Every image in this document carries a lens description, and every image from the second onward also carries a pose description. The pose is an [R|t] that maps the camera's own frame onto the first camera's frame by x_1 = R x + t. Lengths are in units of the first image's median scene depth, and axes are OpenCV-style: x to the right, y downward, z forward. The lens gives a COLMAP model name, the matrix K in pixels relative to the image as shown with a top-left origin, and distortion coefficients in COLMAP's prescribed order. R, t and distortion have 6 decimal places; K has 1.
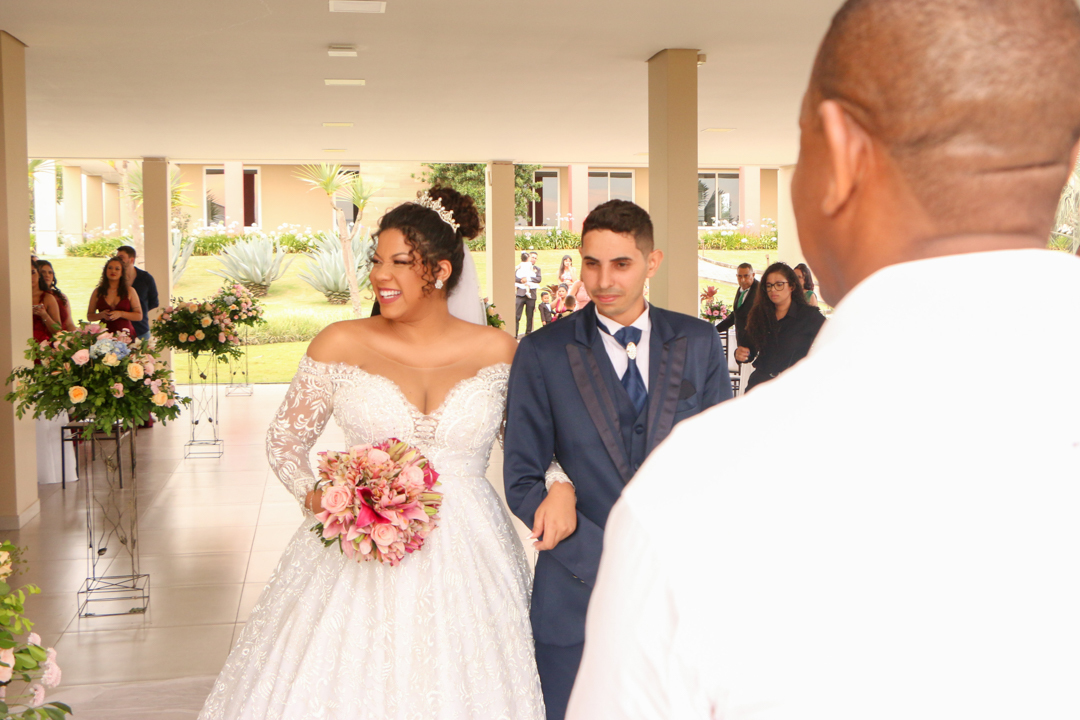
lens RADIAL K [[1448.7, 0, 540.0], [0, 1448.7, 360.0], [0, 0, 1]] dist [-0.081865, 0.051831]
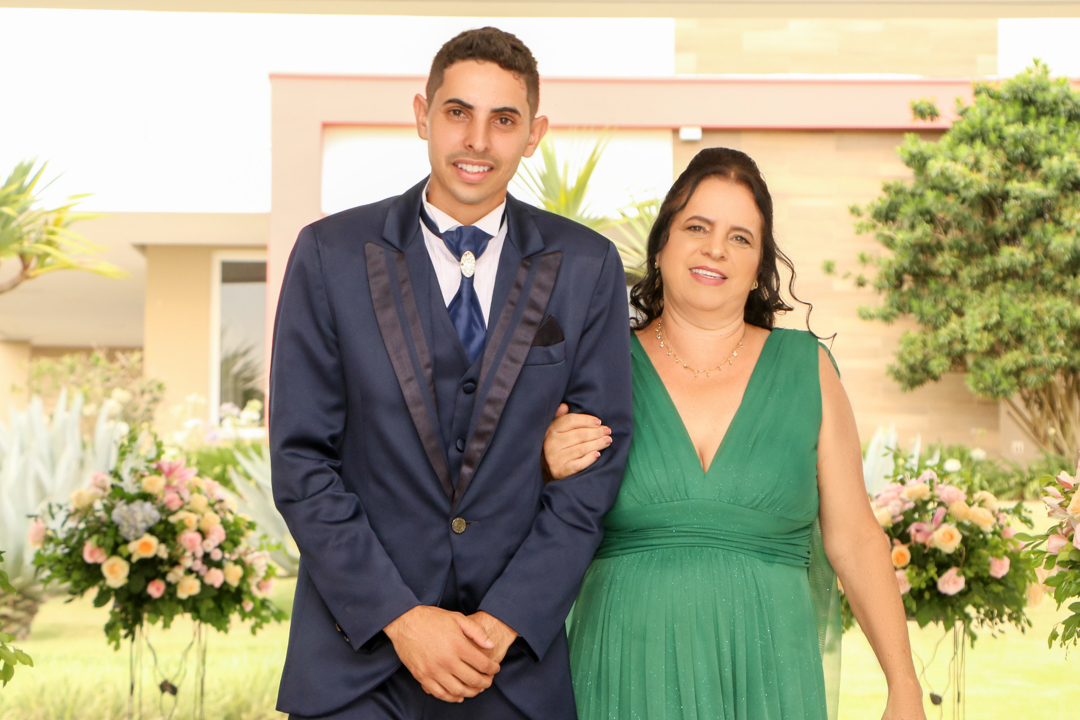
lens RADIAL K [[3023.6, 0, 540.0], [0, 3023.6, 360.0], [0, 0, 1]] dist [0.451134, -0.636750]
pose [[0.986473, -0.000308, -0.163923, -0.061157], [-0.027794, 0.985205, -0.169111, 0.017837], [0.161550, 0.171379, 0.971870, 0.498769]]
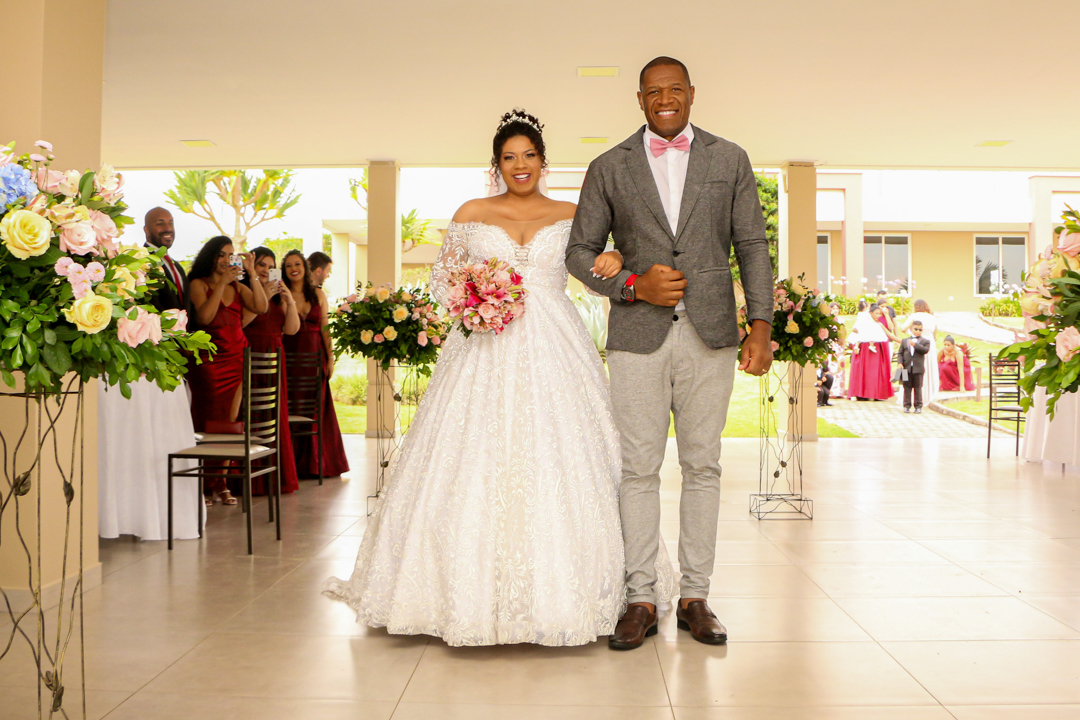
lens RADIAL K [[1157.0, 0, 514.0], [0, 1157.0, 357.4], [0, 0, 1]] dist [-0.134266, -0.001587]
pose [[0.977402, 0.011207, -0.211091, -0.048588], [-0.029626, 0.996000, -0.084297, 0.029740], [0.209302, 0.088646, 0.973825, 0.371170]]
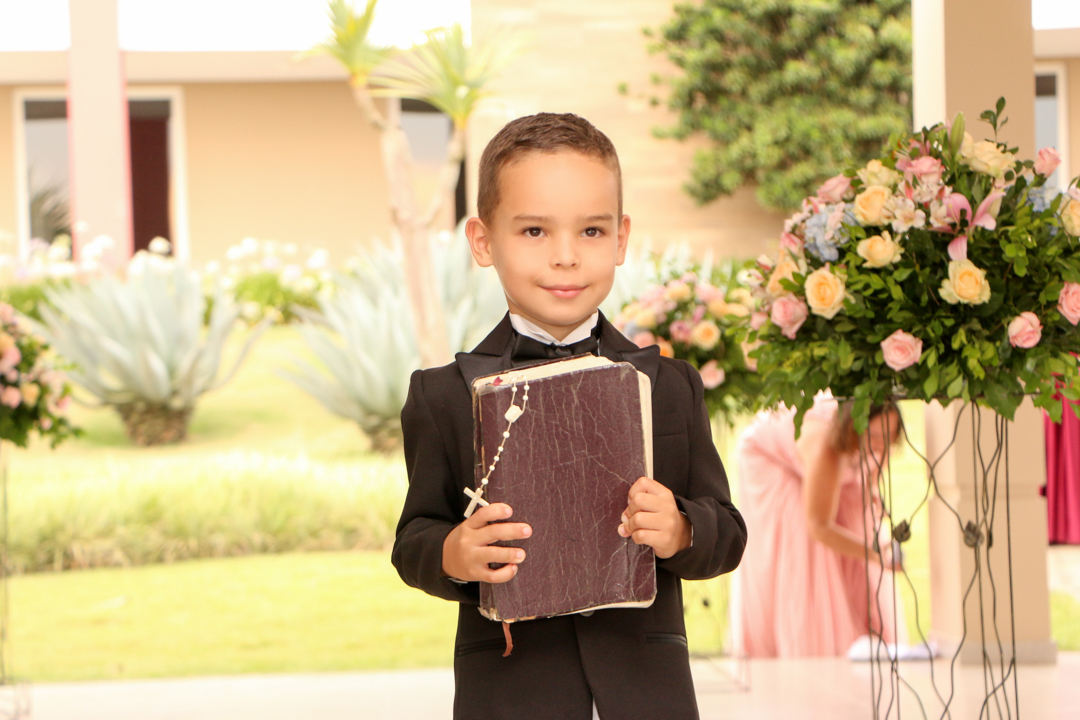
lens RADIAL K [[3015.7, 0, 517.8], [0, 3015.7, 379.2], [0, 0, 1]] dist [0.559714, 0.266543]
pose [[0.992650, -0.026014, -0.118196, -0.047097], [0.013038, 0.993928, -0.109262, 0.025678], [0.120320, 0.106917, 0.986961, 0.473455]]
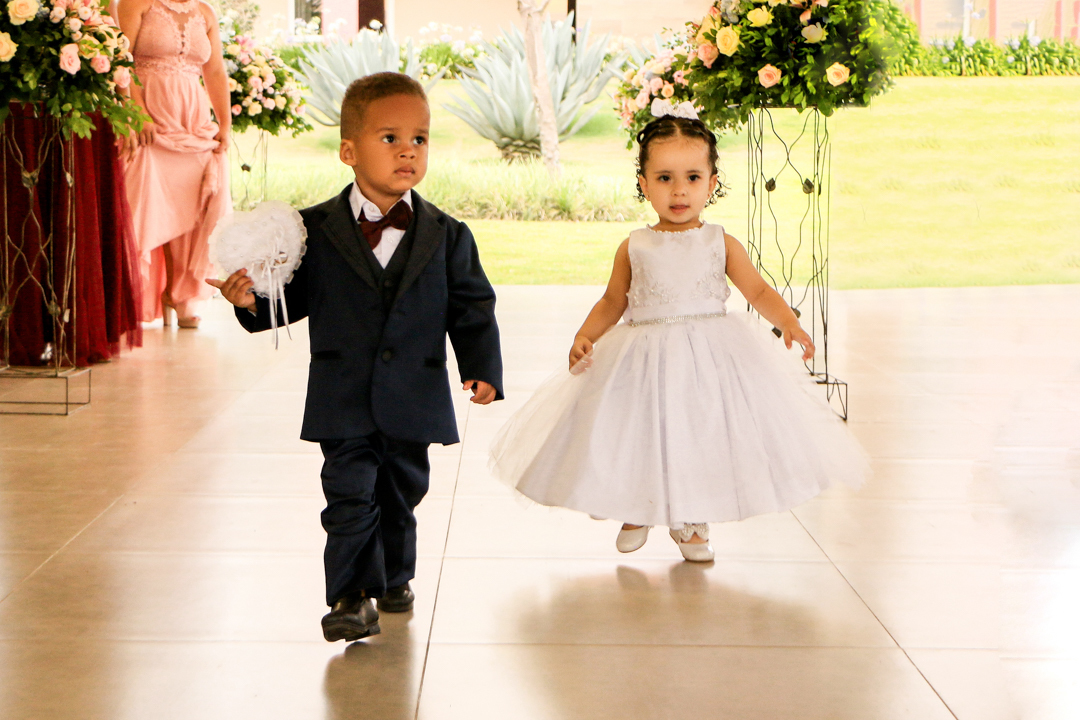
lens RADIAL K [[2043.2, 0, 505.1], [0, 2043.2, 360.8], [0, 0, 1]] dist [0.042397, 0.076298]
pose [[0.983825, 0.027698, -0.176980, -0.024245], [-0.027797, 0.999612, 0.001922, 0.040605], [0.176965, 0.003029, 0.984213, 0.420735]]
